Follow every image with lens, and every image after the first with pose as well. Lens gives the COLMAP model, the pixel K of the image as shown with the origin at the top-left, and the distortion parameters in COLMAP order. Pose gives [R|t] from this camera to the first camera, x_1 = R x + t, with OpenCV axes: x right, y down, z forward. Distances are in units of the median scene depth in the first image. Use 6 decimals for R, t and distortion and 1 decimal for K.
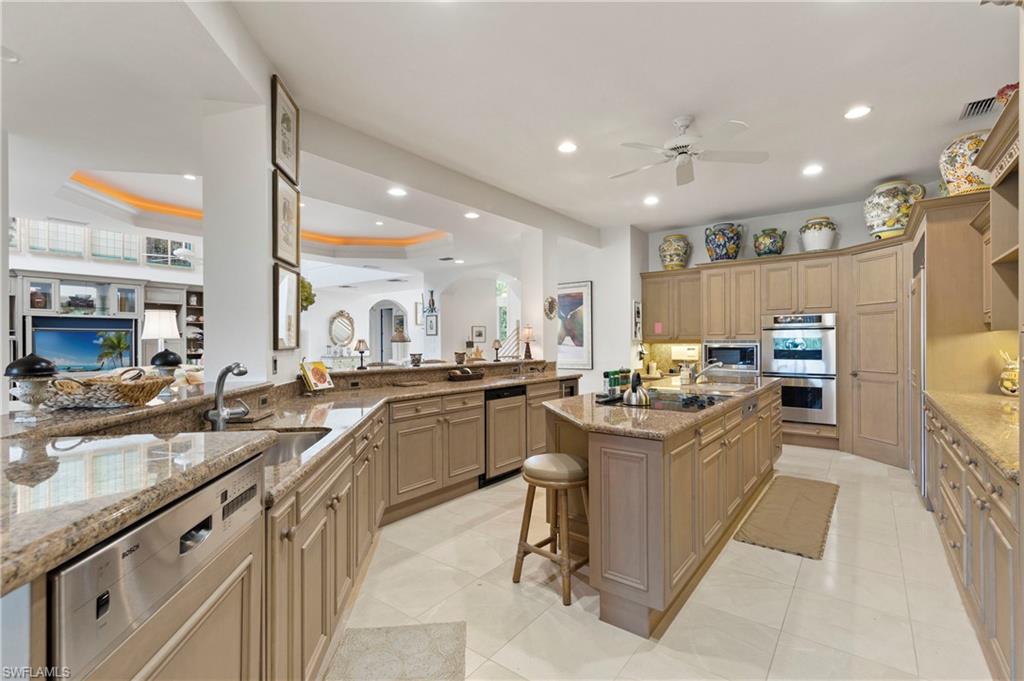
lens RADIAL K [[457.3, 0, 513.7], [0, 457.3, 340.4], [0, 0, 1]] dist [0.003454, 0.000471]
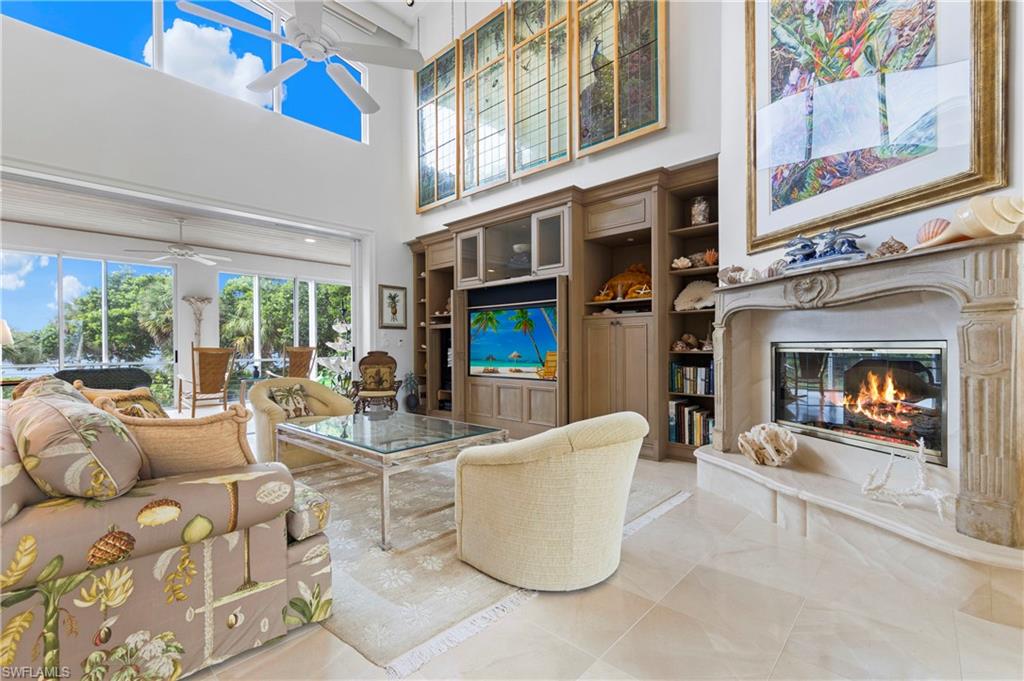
lens RADIAL K [[457.3, 0, 511.1], [0, 457.3, 347.2], [0, 0, 1]] dist [0.003454, 0.000471]
pose [[-0.069670, 0.006586, -0.997548, -0.355568], [0.010199, 0.999931, 0.005889, 0.023040], [0.997518, -0.009764, -0.069732, 0.988824]]
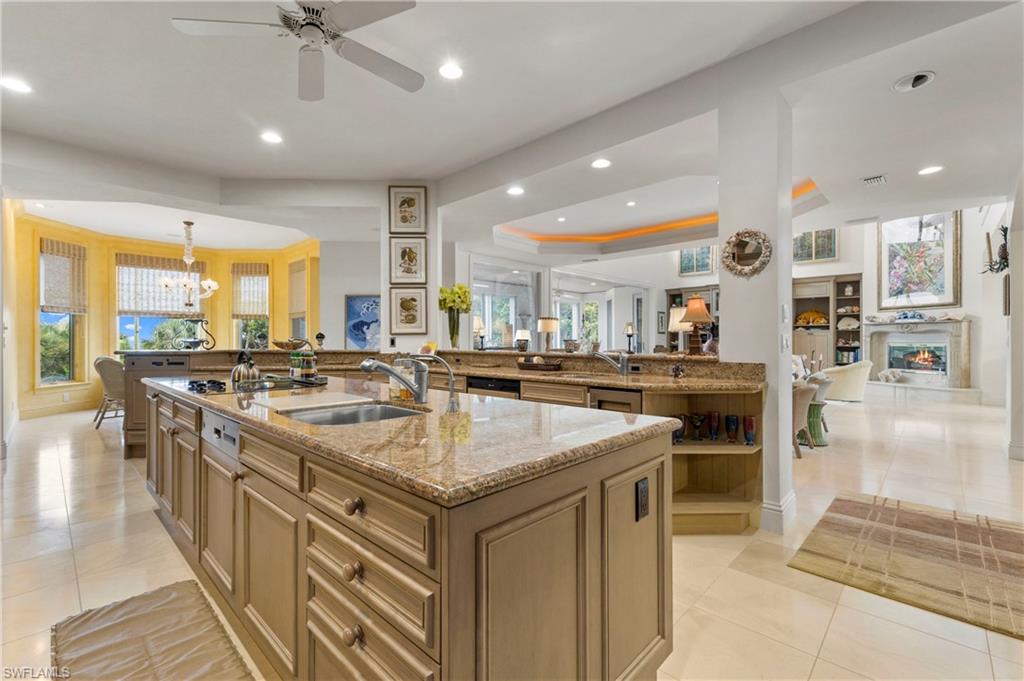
lens RADIAL K [[442.5, 0, 518.4], [0, 442.5, 339.8], [0, 0, 1]] dist [0.003188, -0.000589]
pose [[-0.089540, 0.001359, -0.995982, 0.323129], [0.005515, 0.999984, 0.000868, 0.011929], [0.995968, -0.005415, -0.089546, 0.446349]]
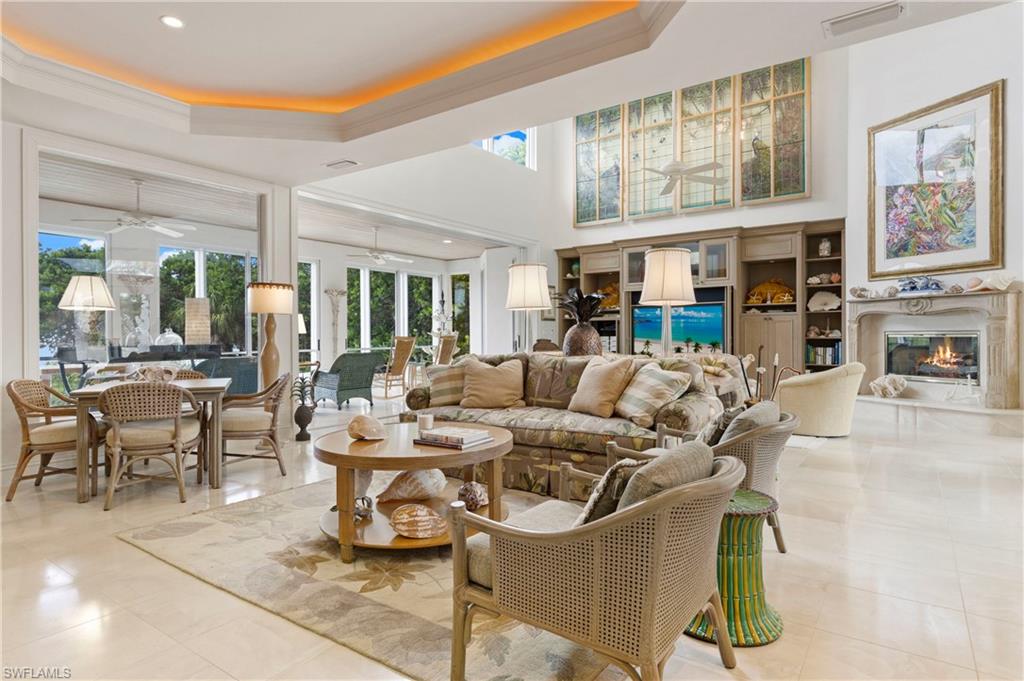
lens RADIAL K [[567.3, 0, 510.4], [0, 567.3, 338.4], [0, 0, 1]] dist [0.003906, 0.000890]
pose [[0.050457, 0.007741, -0.998696, 0.013917], [0.011413, 0.999900, 0.008327, 0.020539], [0.998661, -0.011818, 0.050363, 0.630435]]
